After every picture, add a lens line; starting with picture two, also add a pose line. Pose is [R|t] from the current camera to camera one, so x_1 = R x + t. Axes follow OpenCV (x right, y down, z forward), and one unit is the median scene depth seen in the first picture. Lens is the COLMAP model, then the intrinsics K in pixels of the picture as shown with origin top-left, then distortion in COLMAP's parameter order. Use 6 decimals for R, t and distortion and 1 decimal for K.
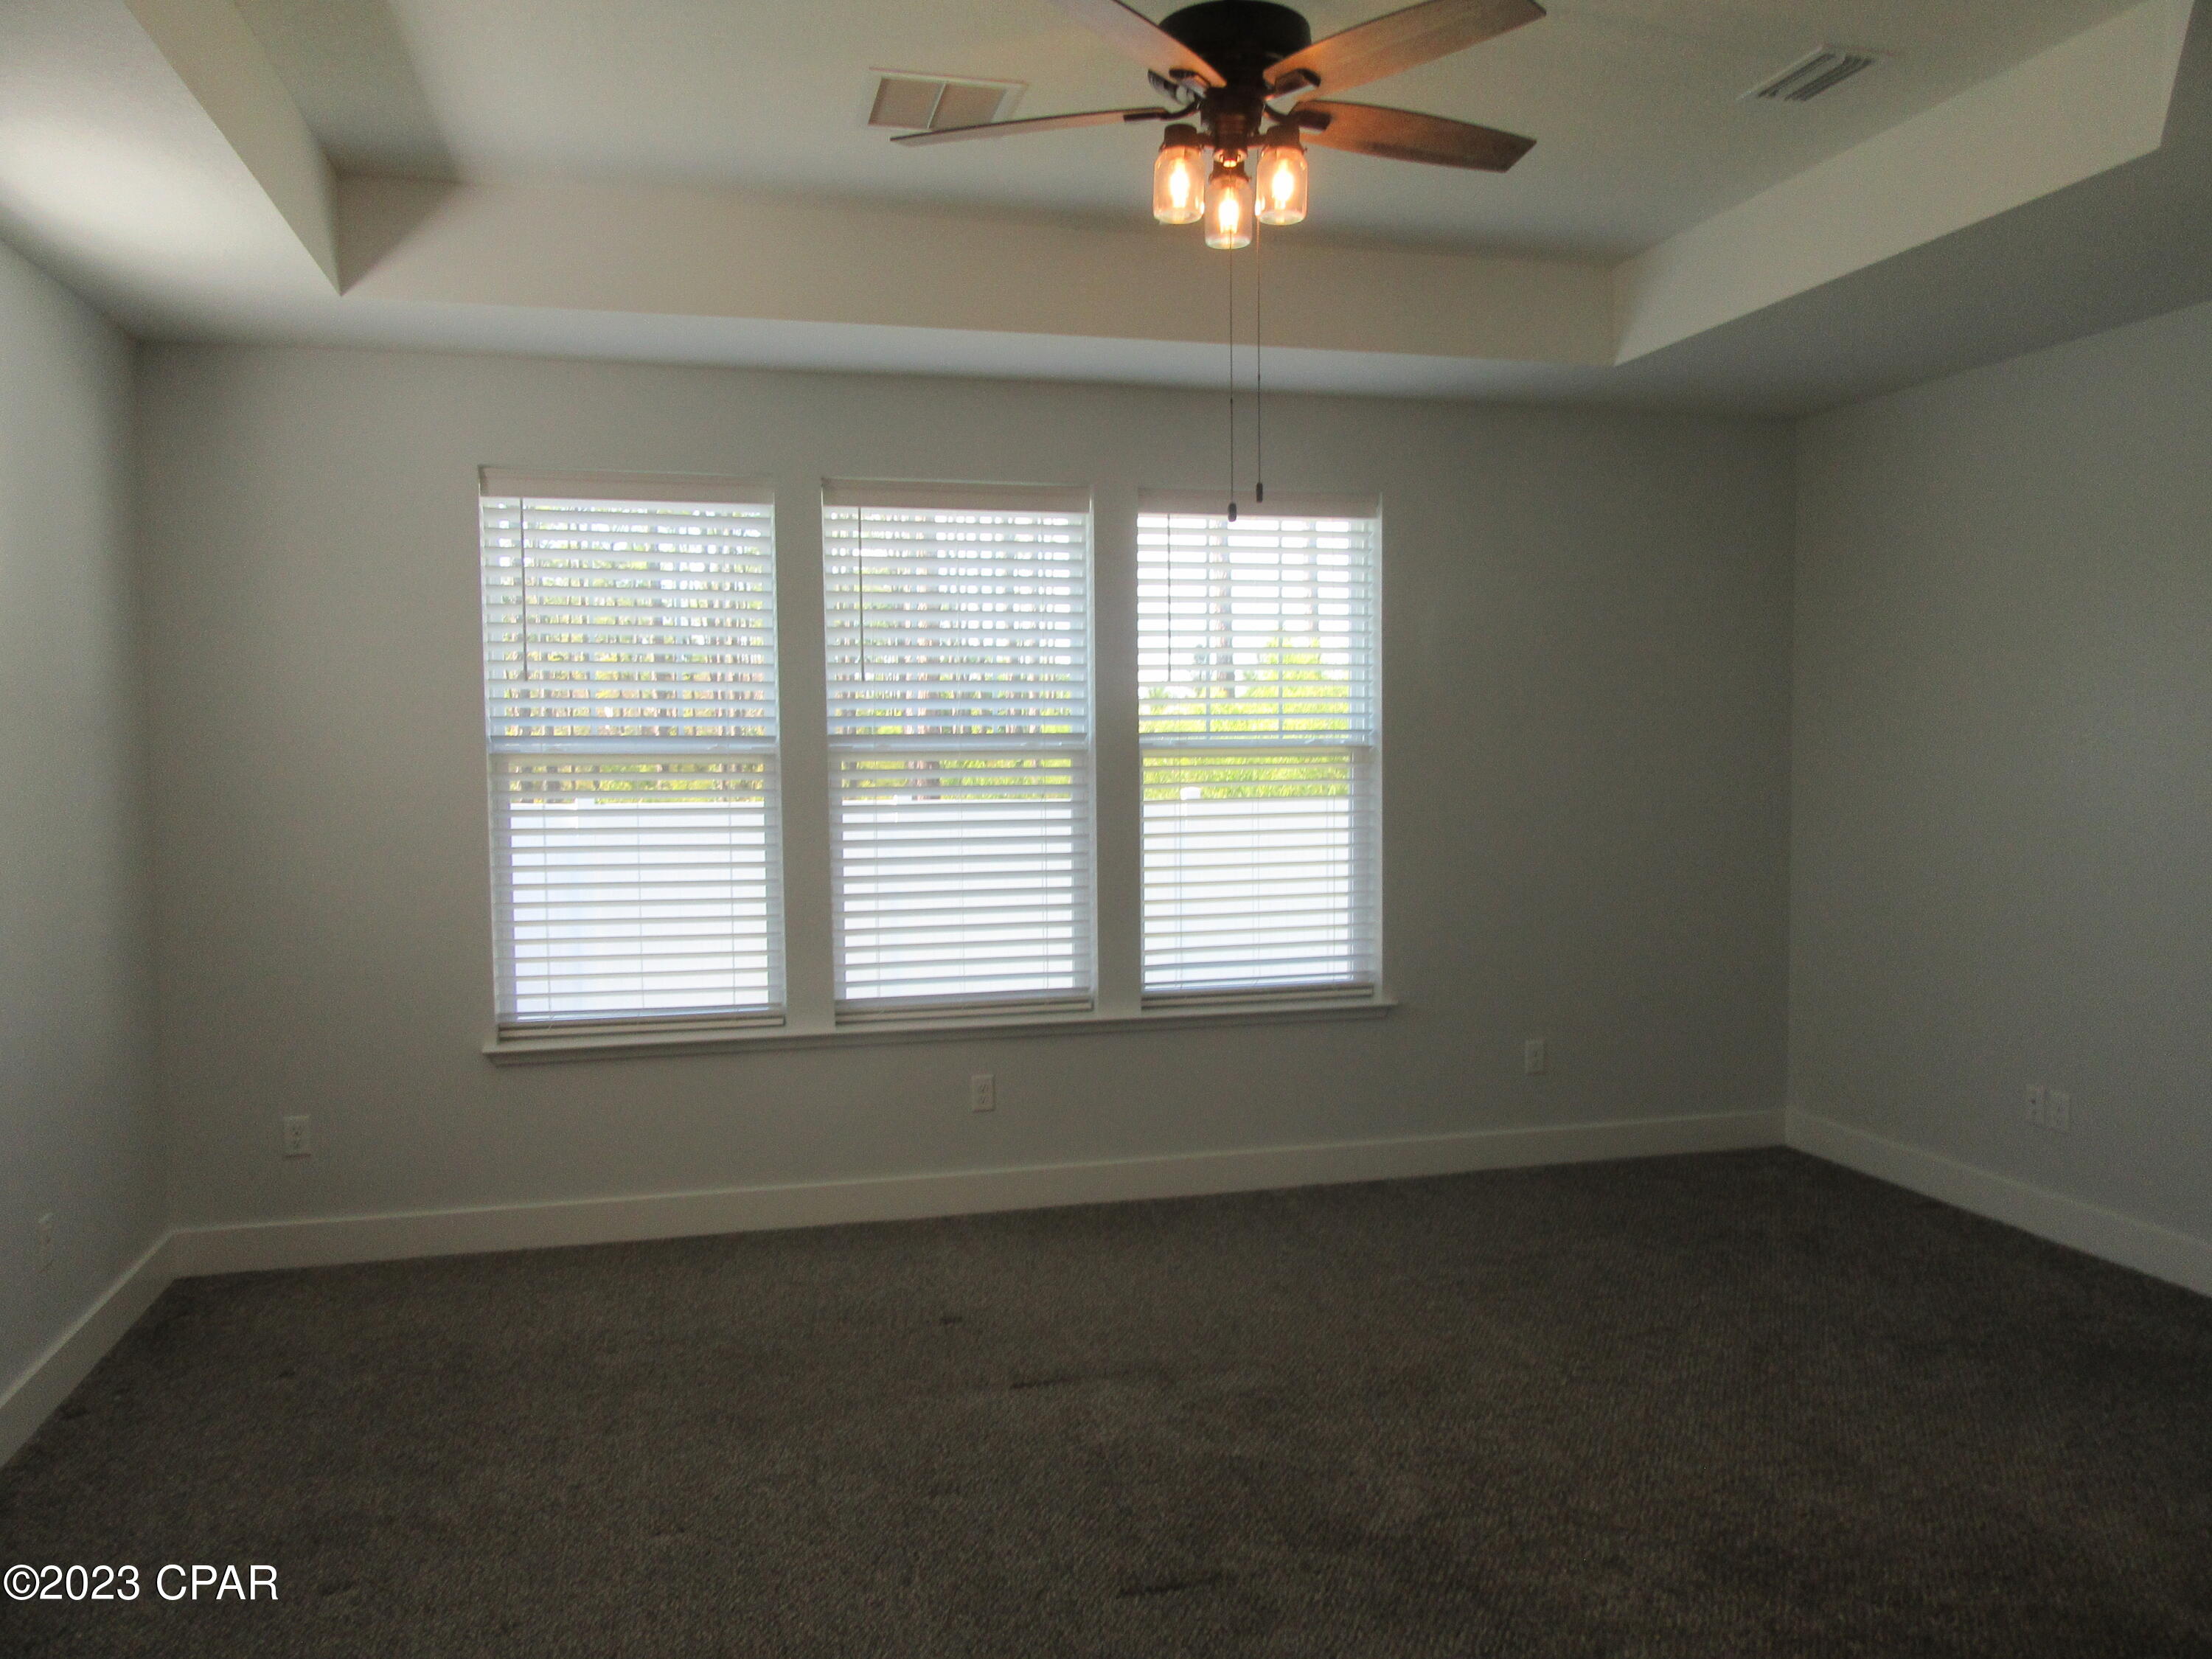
lens RADIAL K [[1655.8, 0, 1111.4], [0, 1655.8, 835.2], [0, 0, 1]] dist [-0.011701, 0.026699]
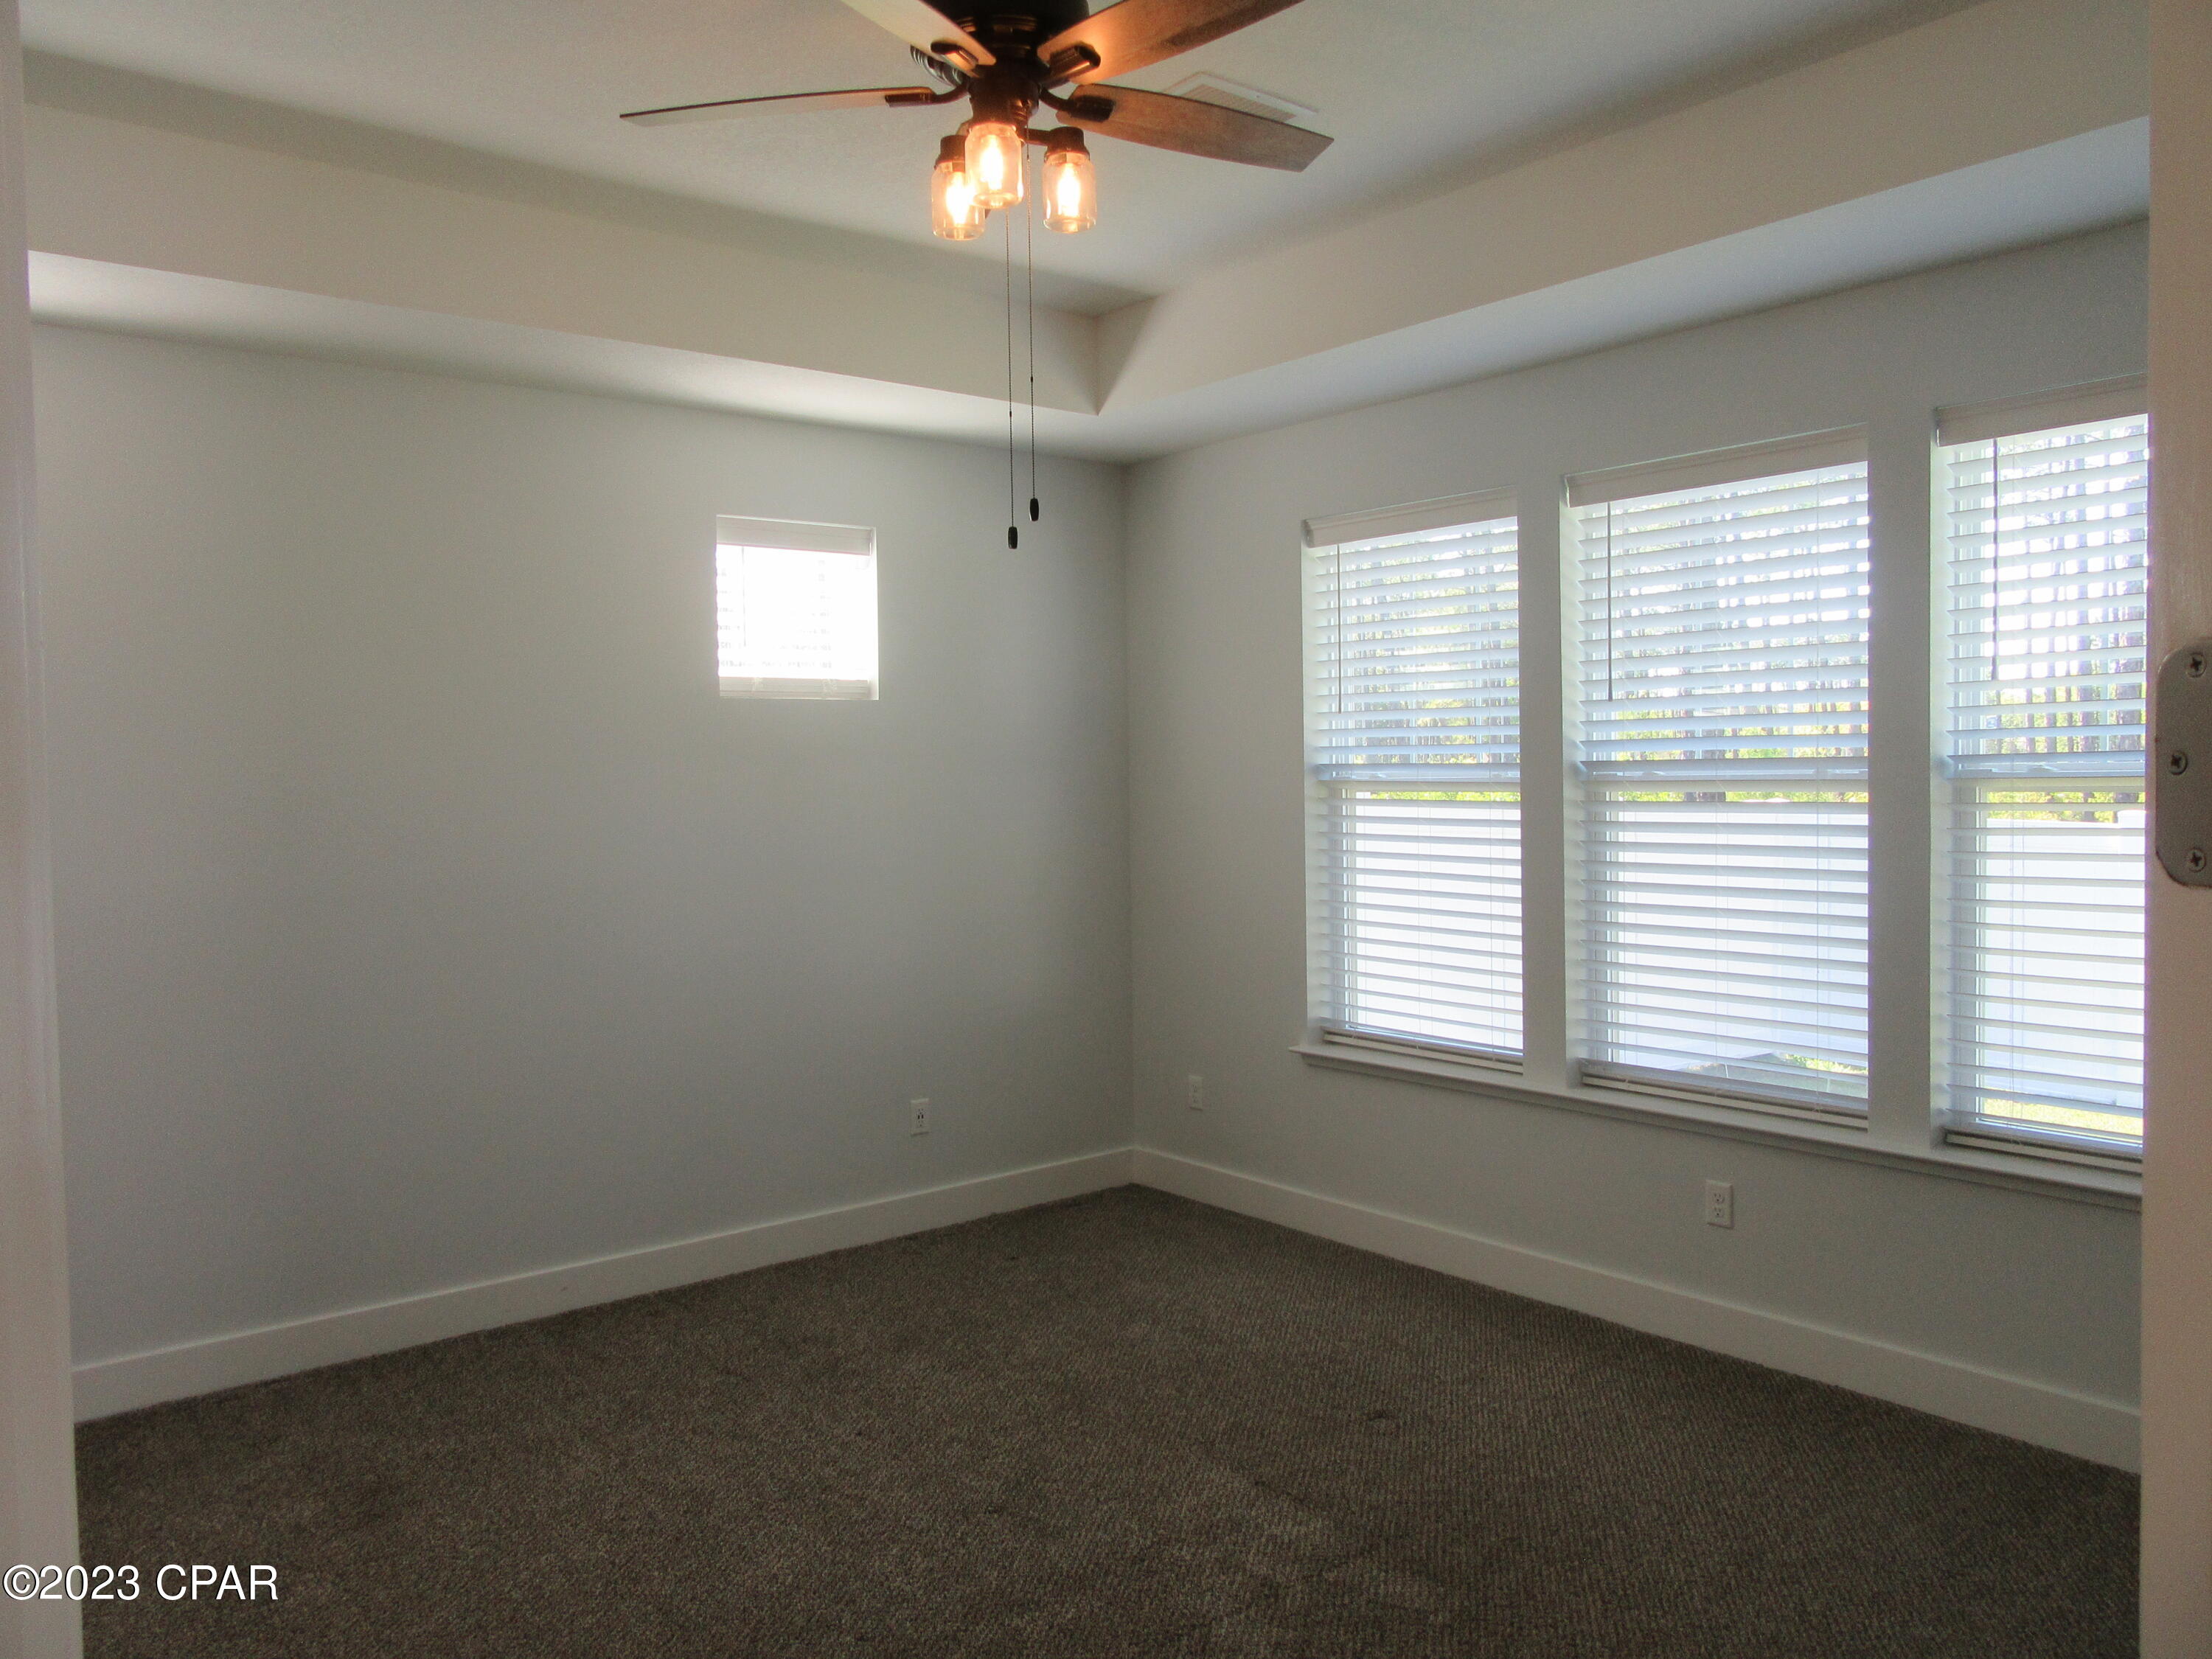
lens RADIAL K [[1655.8, 0, 1111.9], [0, 1655.8, 821.7], [0, 0, 1]] dist [-0.011701, 0.026699]
pose [[0.412606, 0.028538, -0.910462, 0.556674], [-0.046741, 0.998856, 0.010127, -0.025868], [0.909709, 0.038377, 0.413468, 0.413008]]
